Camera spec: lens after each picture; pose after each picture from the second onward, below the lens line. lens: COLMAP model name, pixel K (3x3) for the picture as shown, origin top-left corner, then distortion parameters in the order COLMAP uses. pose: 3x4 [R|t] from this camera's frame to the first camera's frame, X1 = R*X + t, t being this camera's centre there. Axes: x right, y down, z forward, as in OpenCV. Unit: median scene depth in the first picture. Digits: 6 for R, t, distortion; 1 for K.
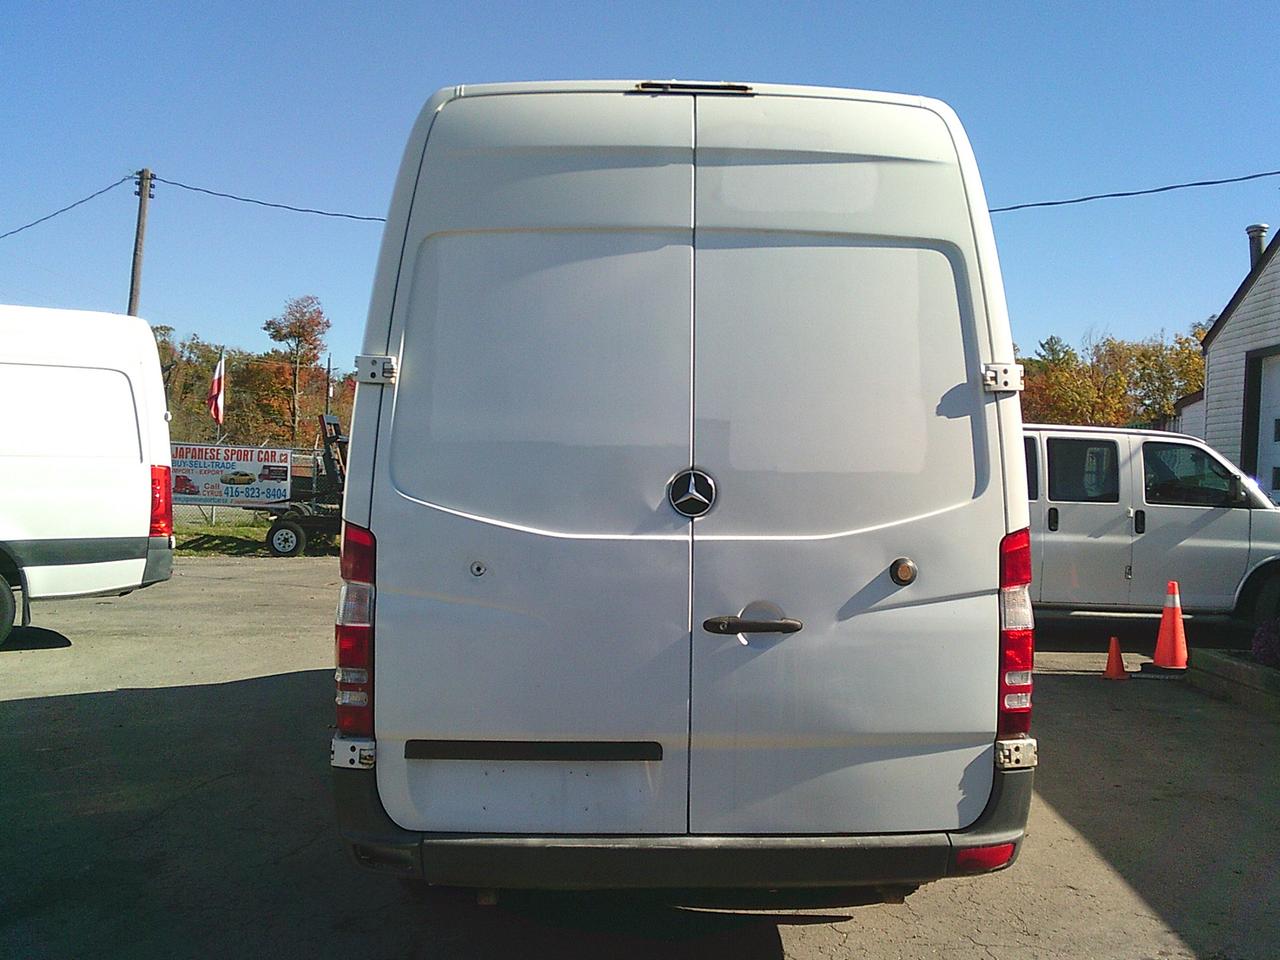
lens RADIAL K [[1411.7, 0, 646.2], [0, 1411.7, 483.3], [0, 0, 1]] dist [0.009990, 0.000000]
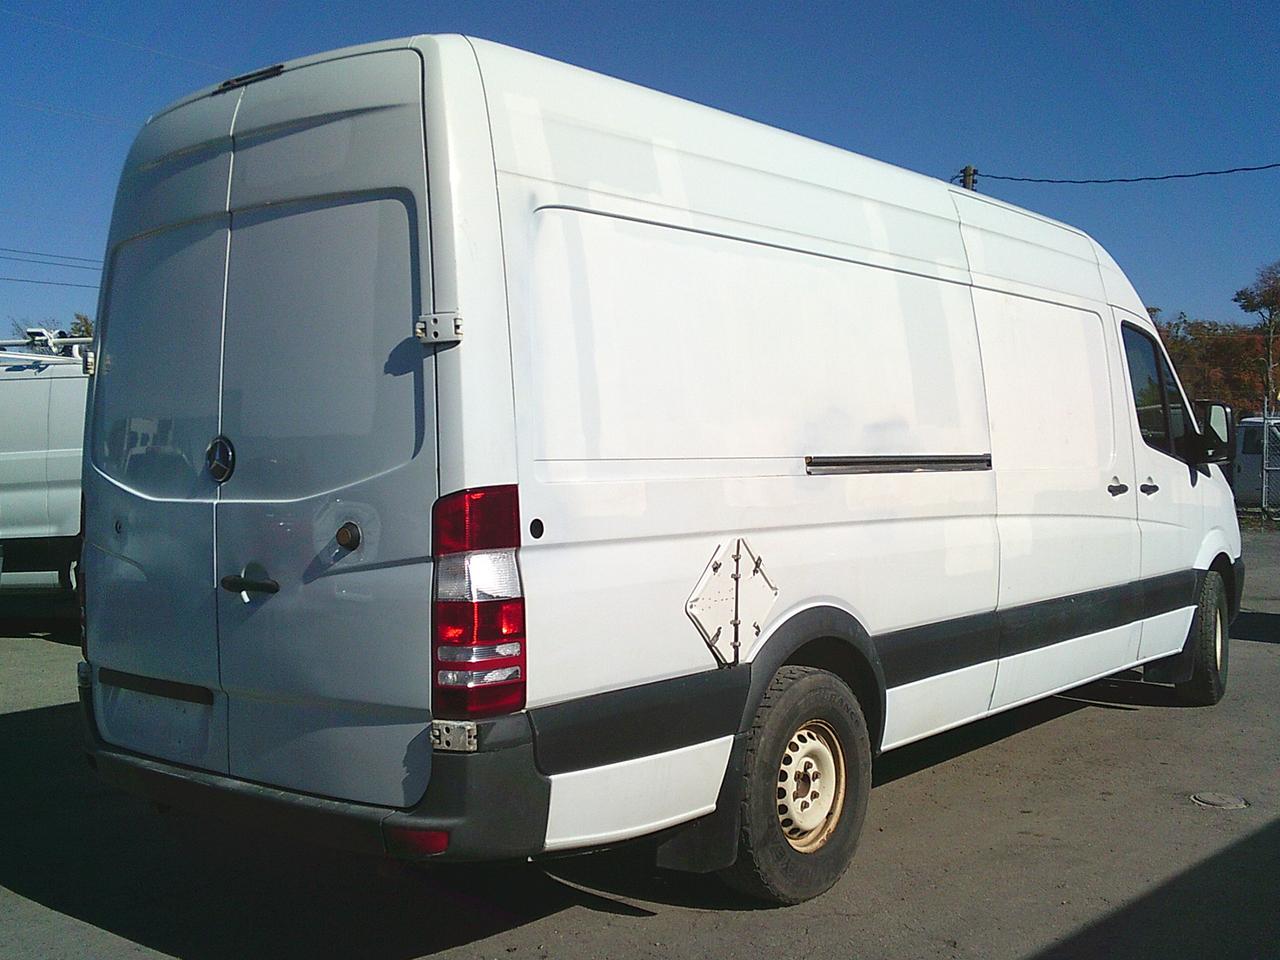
lens RADIAL K [[1411.7, 0, 682.4], [0, 1411.7, 497.0], [0, 0, 1]] dist [0.009990, 0.000000]
pose [[0.755362, -0.002409, -0.655303, 0.983025], [0.017282, 0.999719, 0.016247, 0.023560], [0.655080, -0.023597, 0.755191, 0.408056]]
